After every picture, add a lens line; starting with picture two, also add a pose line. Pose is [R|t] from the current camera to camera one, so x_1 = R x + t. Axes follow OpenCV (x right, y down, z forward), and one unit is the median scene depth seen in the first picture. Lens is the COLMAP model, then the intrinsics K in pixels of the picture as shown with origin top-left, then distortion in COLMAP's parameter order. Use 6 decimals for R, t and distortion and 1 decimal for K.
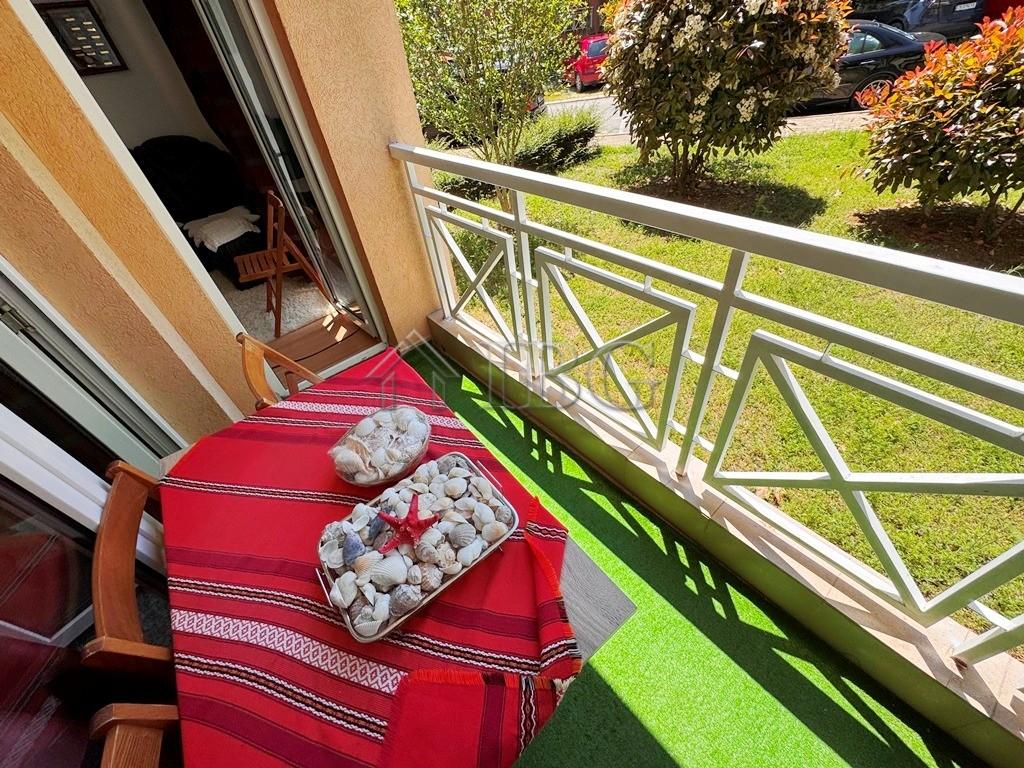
lens RADIAL K [[408.7, 0, 511.2], [0, 408.7, 383.9], [0, 0, 1]] dist [-0.001072, 0.000161]
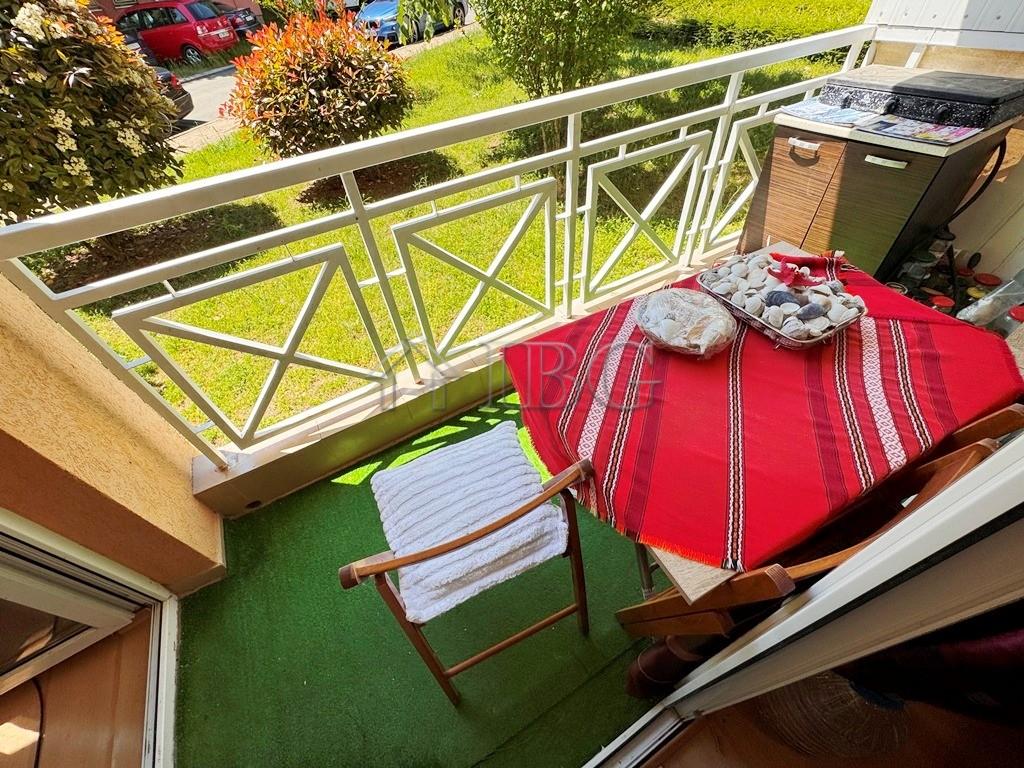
lens RADIAL K [[408.7, 0, 511.2], [0, 408.7, 383.9], [0, 0, 1]] dist [-0.001072, 0.000161]
pose [[0.183499, -0.645723, 0.741194, -0.282716], [0.700053, 0.615170, 0.362618, -0.097666], [-0.690112, 0.452335, 0.564924, 0.176504]]
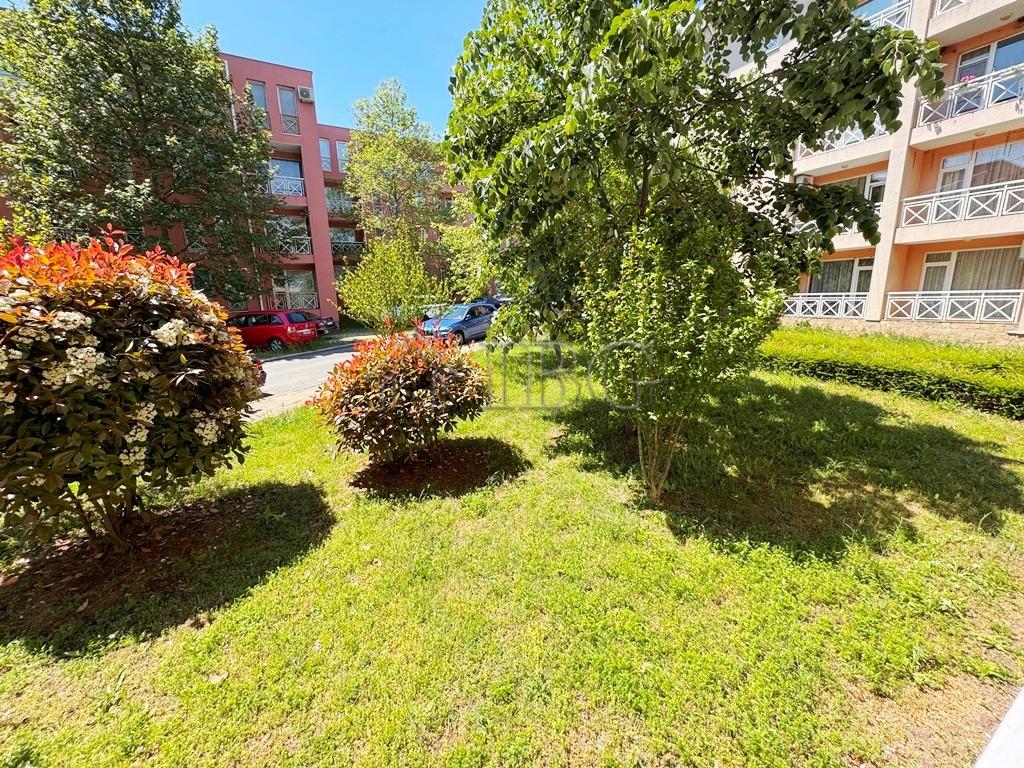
lens RADIAL K [[408.7, 0, 511.2], [0, 408.7, 383.9], [0, 0, 1]] dist [-0.001072, 0.000161]
pose [[0.195515, -0.106183, 0.974935, -0.097117], [0.662357, 0.747421, -0.051426, -0.314368], [-0.723227, 0.655810, 0.216463, 0.336755]]
